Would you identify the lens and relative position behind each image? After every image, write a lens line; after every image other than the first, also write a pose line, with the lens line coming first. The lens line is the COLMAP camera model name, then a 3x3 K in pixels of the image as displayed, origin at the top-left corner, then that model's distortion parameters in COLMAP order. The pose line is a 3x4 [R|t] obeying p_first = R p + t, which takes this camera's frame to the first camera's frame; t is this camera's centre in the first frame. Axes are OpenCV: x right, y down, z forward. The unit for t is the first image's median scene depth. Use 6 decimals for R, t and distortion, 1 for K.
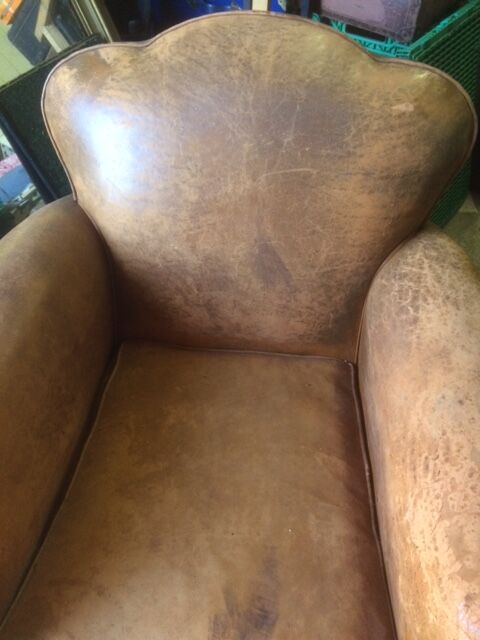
lens RADIAL K [[548.4, 0, 240.0], [0, 548.4, 320.0], [0, 0, 1]] dist [0.123783, -0.180138]
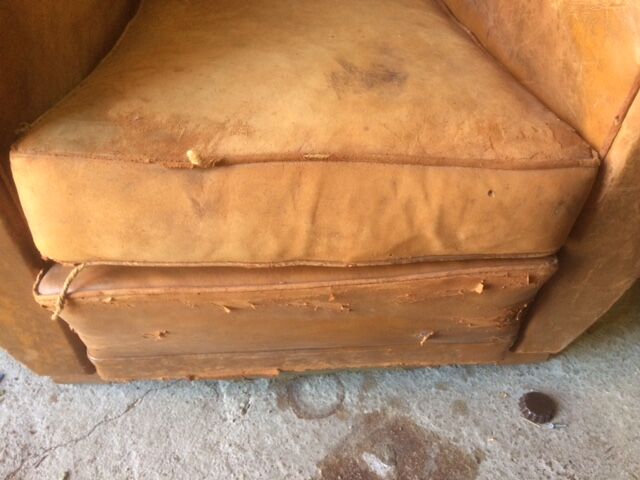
lens RADIAL K [[548.4, 0, 320.0], [0, 548.4, 240.0], [0, 0, 1]] dist [0.123783, -0.180138]
pose [[0.986044, -0.102263, 0.131376, -0.178643], [0.114624, 0.989302, -0.090240, 0.794128], [-0.120742, 0.104040, 0.987217, 0.246661]]
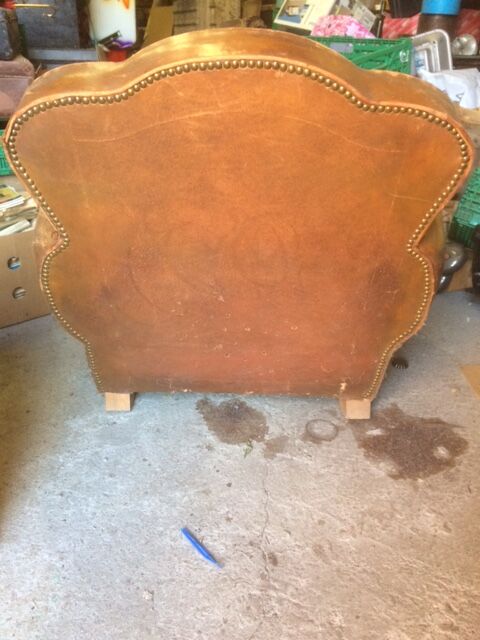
lens RADIAL K [[548.4, 0, 240.0], [0, 548.4, 320.0], [0, 0, 1]] dist [0.123783, -0.180138]
pose [[0.508259, -0.384826, 0.770443, -1.445768], [0.667099, 0.741710, -0.069609, 0.669252], [-0.544657, 0.549341, 0.633698, 0.129624]]
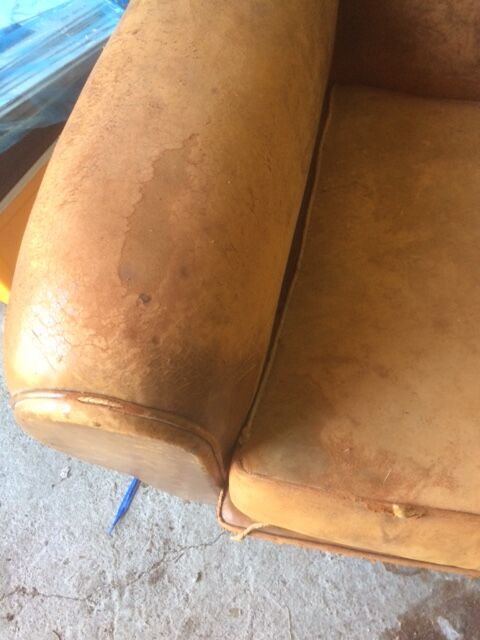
lens RADIAL K [[548.4, 0, 240.0], [0, 548.4, 320.0], [0, 0, 1]] dist [0.123783, -0.180138]
pose [[0.997306, 0.064213, -0.035450, -0.417068], [-0.052657, 0.963249, 0.263397, 0.220858], [0.051061, -0.260821, 0.964036, 0.269707]]
